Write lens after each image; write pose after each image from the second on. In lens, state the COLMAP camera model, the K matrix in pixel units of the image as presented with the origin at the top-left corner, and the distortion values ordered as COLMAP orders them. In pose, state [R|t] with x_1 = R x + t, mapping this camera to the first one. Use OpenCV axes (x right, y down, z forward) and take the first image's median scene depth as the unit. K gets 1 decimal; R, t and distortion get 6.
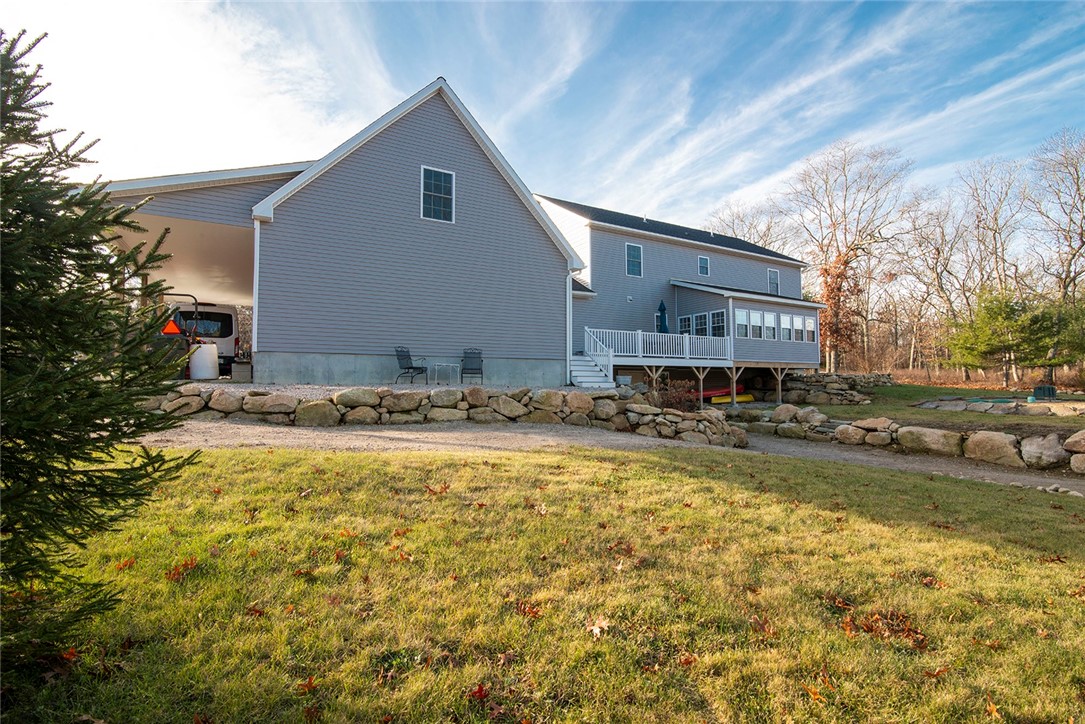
lens RADIAL K [[506.9, 0, 539.9], [0, 506.9, 365.4], [0, 0, 1]] dist [-0.014930, -0.000389]
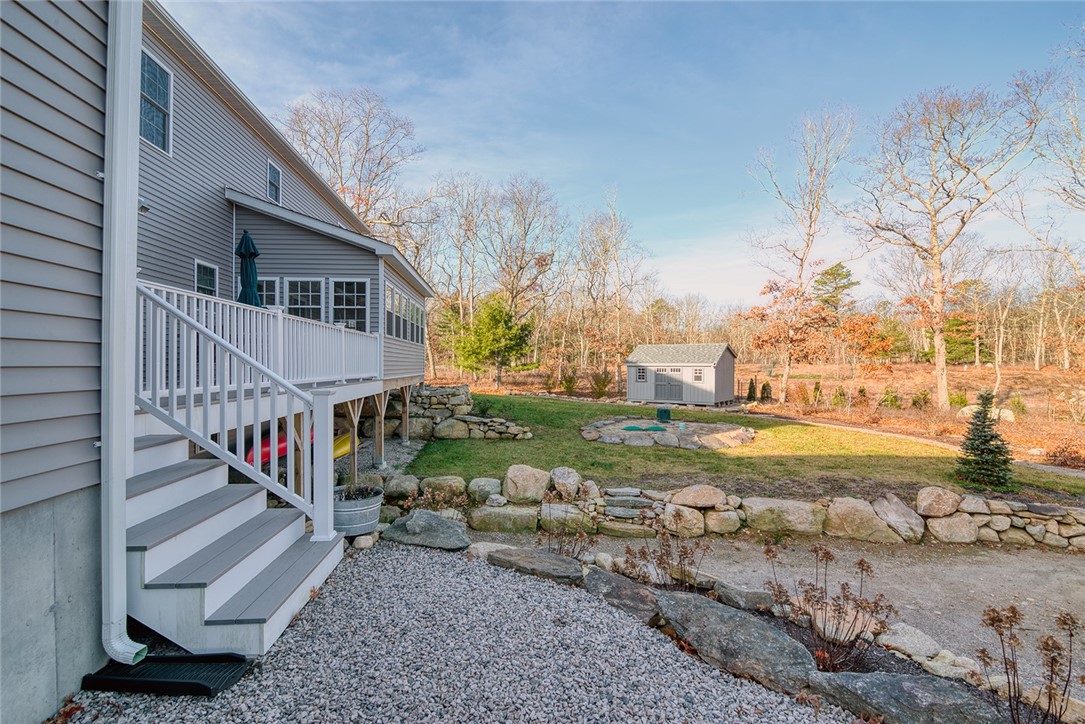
lens RADIAL K [[506.9, 0, 544.5], [0, 506.9, 360.5], [0, 0, 1]] dist [-0.014930, -0.000389]
pose [[0.431686, 0.013592, 0.901921, -0.019685], [-0.041539, 0.999125, 0.004824, -0.052194], [-0.901067, -0.039547, 0.431873, 0.837513]]
